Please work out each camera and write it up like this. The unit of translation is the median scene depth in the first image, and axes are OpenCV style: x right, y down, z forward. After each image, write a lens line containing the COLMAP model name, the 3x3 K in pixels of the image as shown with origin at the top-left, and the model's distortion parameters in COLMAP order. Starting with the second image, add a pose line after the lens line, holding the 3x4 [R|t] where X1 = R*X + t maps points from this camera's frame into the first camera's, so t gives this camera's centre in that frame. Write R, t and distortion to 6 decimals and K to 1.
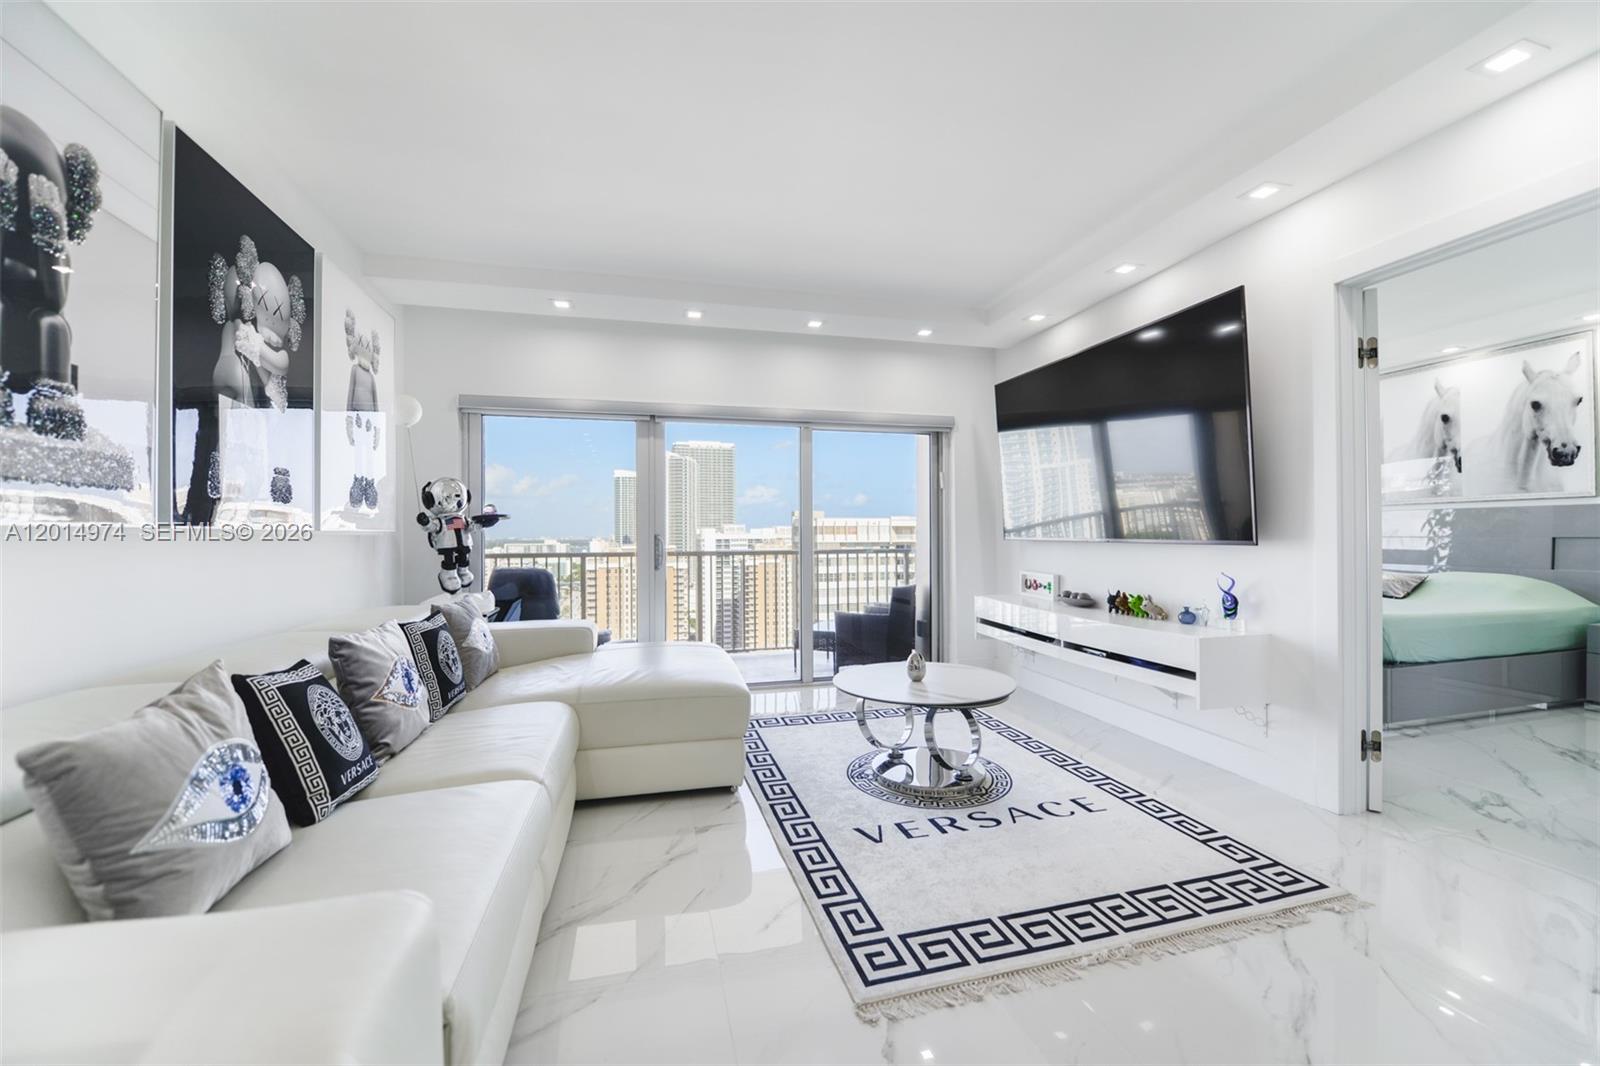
lens RADIAL K [[640.8, 0, 798.8], [0, 640.8, 530.3], [0, 0, 1]] dist [-0.016111, -0.001248]
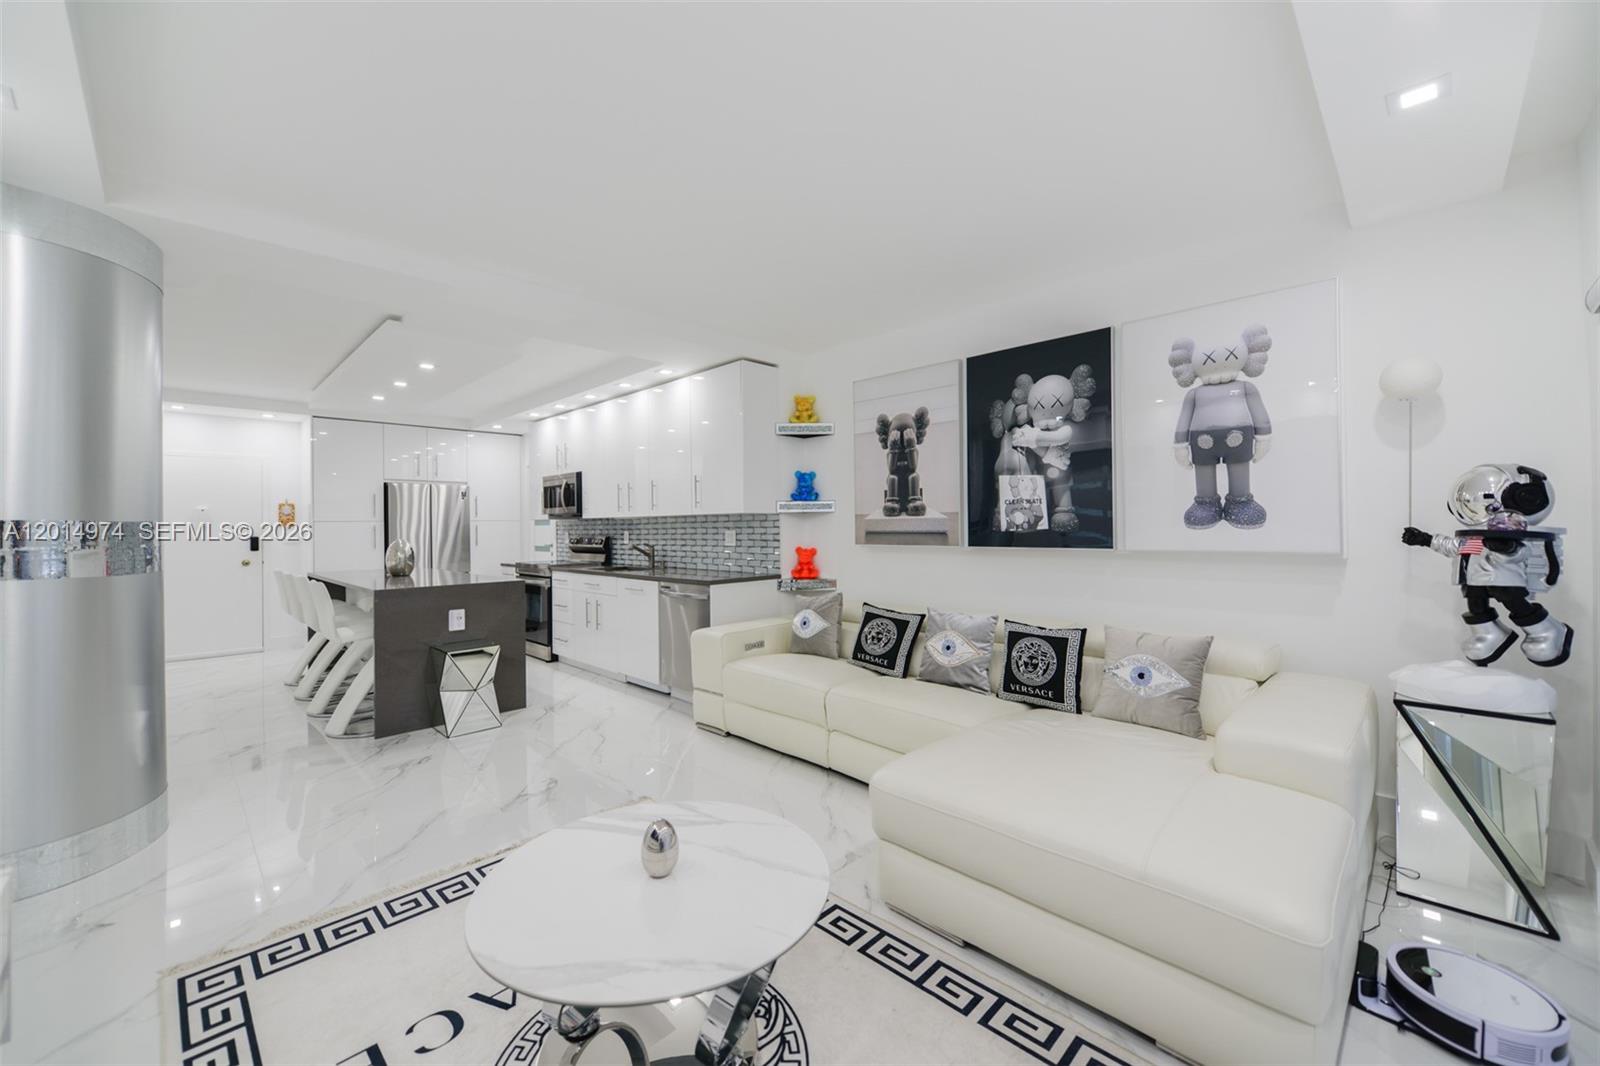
lens RADIAL K [[628.9, 0, 803.2], [0, 628.9, 524.8], [0, 0, 1]] dist [0.001516, -0.000244]
pose [[-0.853907, 0.011821, -0.520291, 0.375448], [0.017306, 0.999834, -0.005687, -0.049124], [0.520138, -0.013860, -0.853970, 1.583671]]
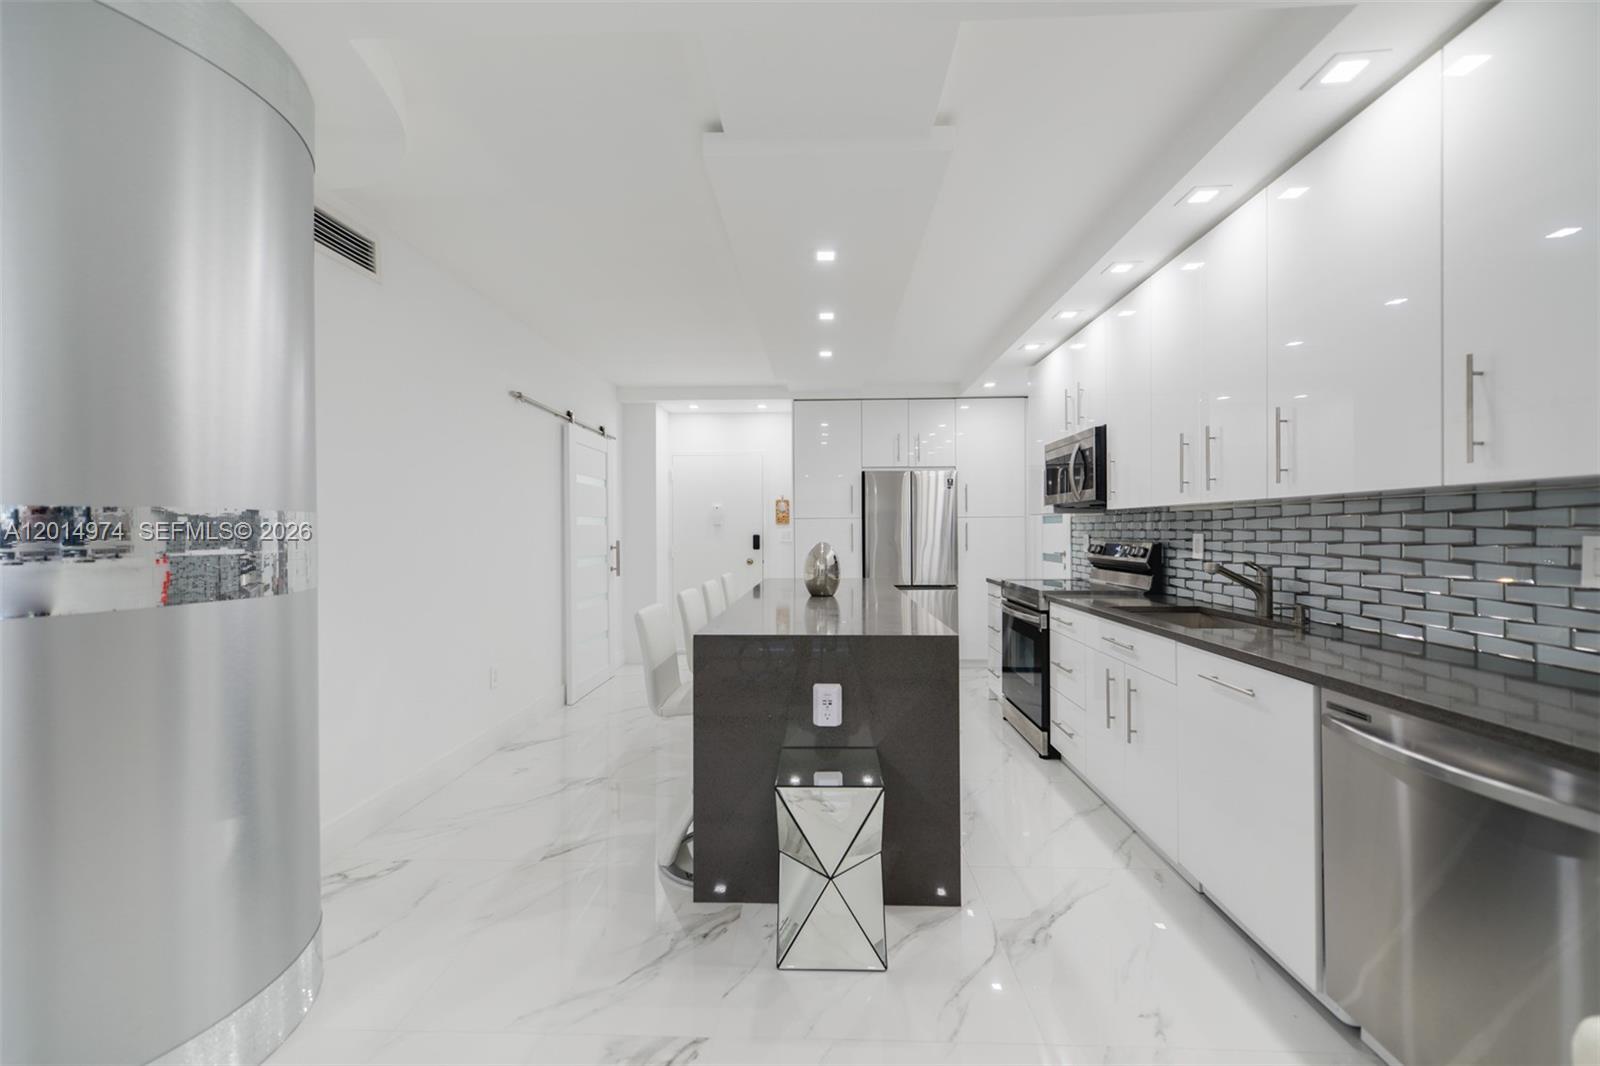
lens RADIAL K [[627.7, 0, 801.7], [0, 627.7, 530.9], [0, 0, 1]] dist [0.009261, -0.000212]
pose [[-0.961602, 0.008087, 0.274328, 0.117976], [0.006682, 0.999959, -0.006055, -0.052997], [-0.274366, -0.003989, -0.961617, 0.611268]]
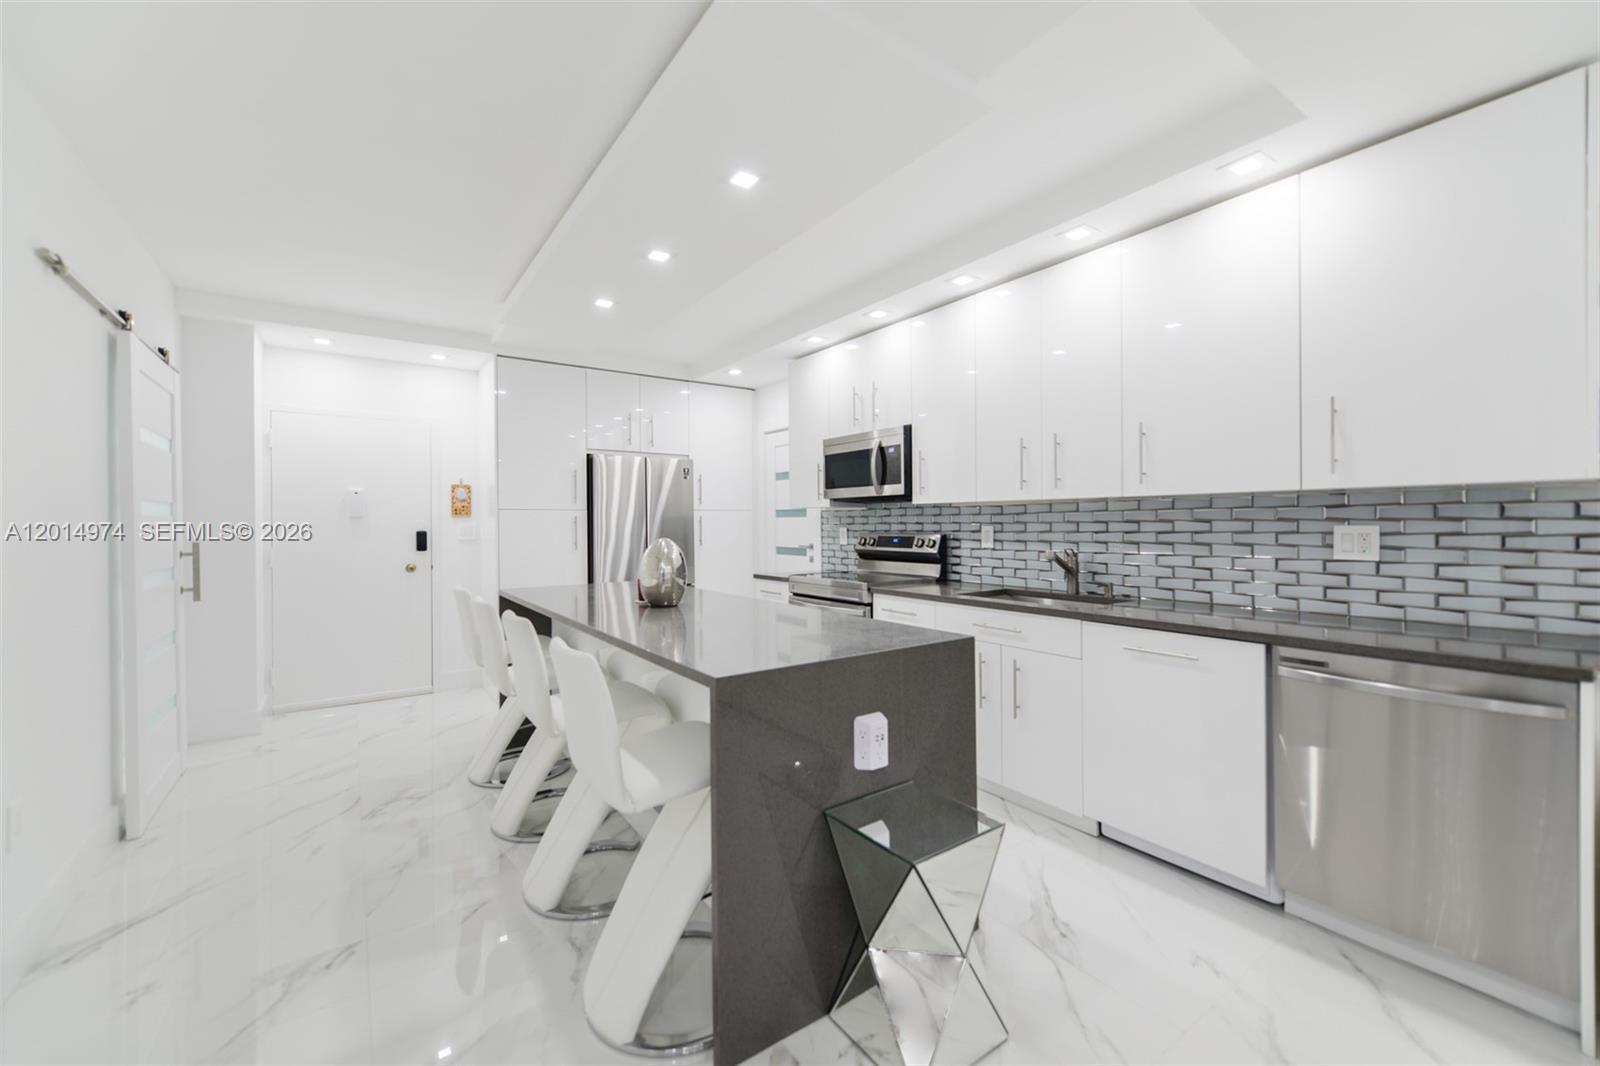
lens RADIAL K [[636.9, 0, 803.8], [0, 636.9, 528.7], [0, 0, 1]] dist [0.002013, -0.000368]
pose [[-0.930010, 0.013193, -0.367298, 0.587410], [0.012212, 0.999913, 0.004994, -0.056167], [0.367332, 0.000159, -0.930090, 0.415832]]
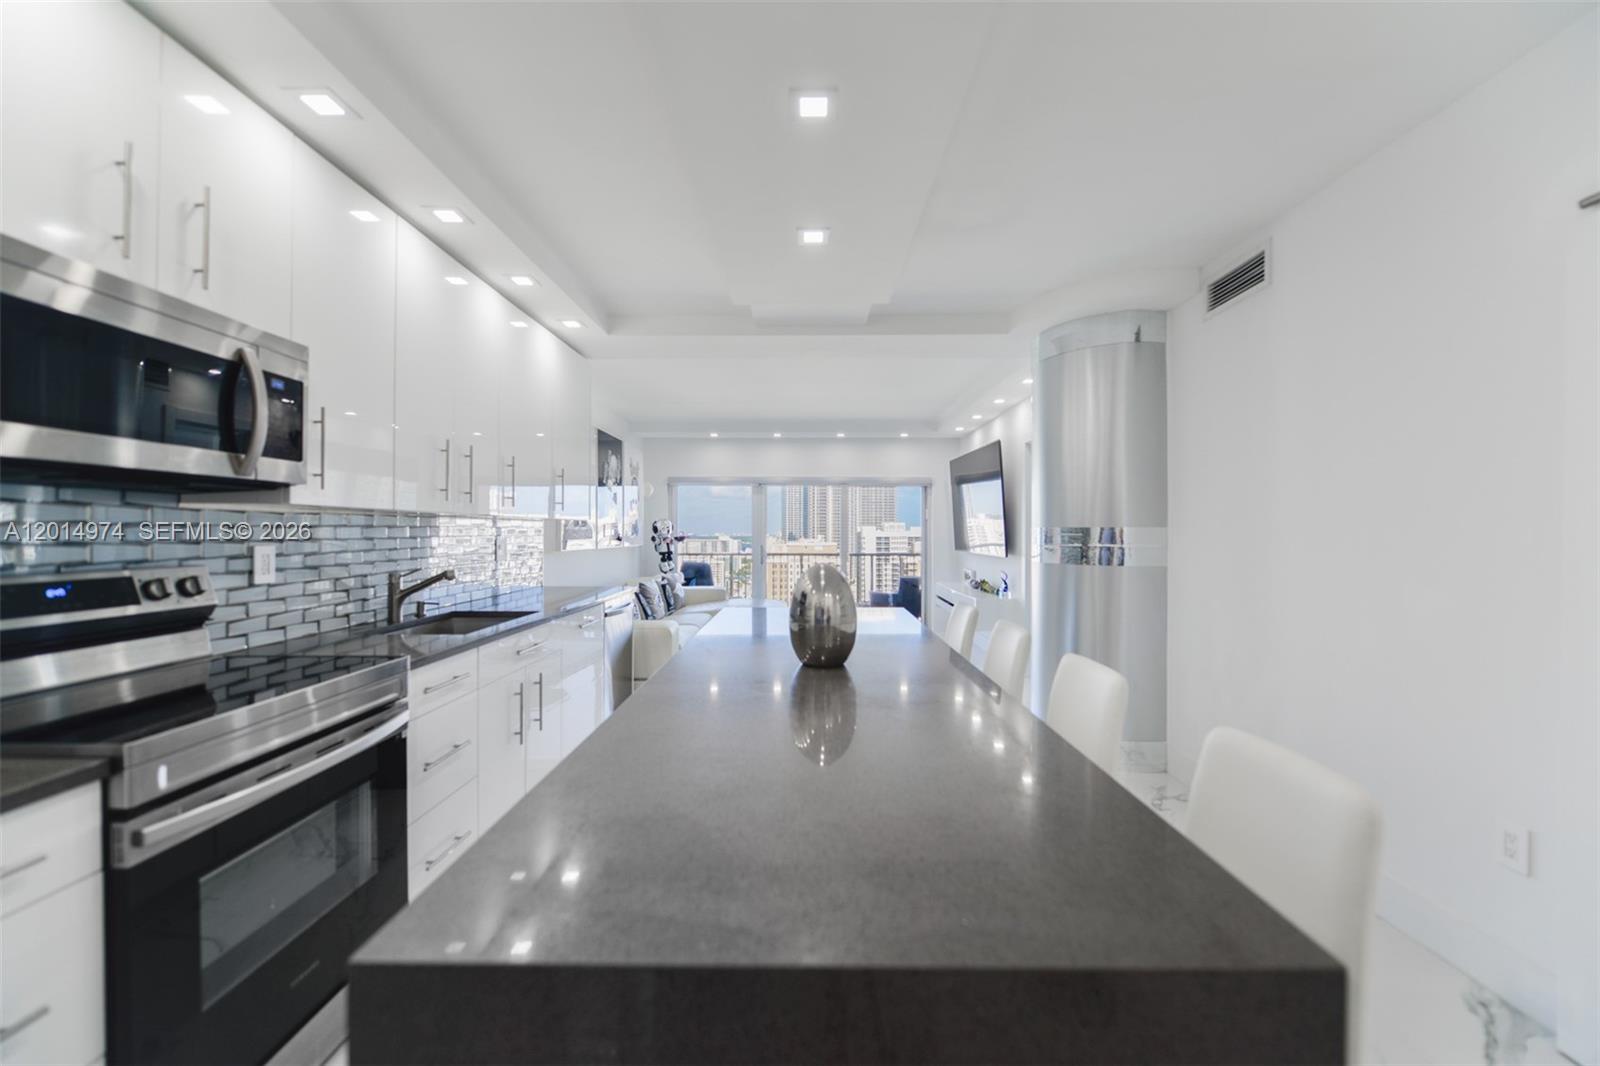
lens RADIAL K [[636.9, 0, 803.8], [0, 636.9, 528.7], [0, 0, 1]] dist [0.002013, -0.000368]
pose [[0.969687, 0.004522, -0.244307, 0.570894], [-0.004163, 0.999989, 0.001984, -0.075769], [0.244313, -0.000906, 0.969696, -1.278098]]
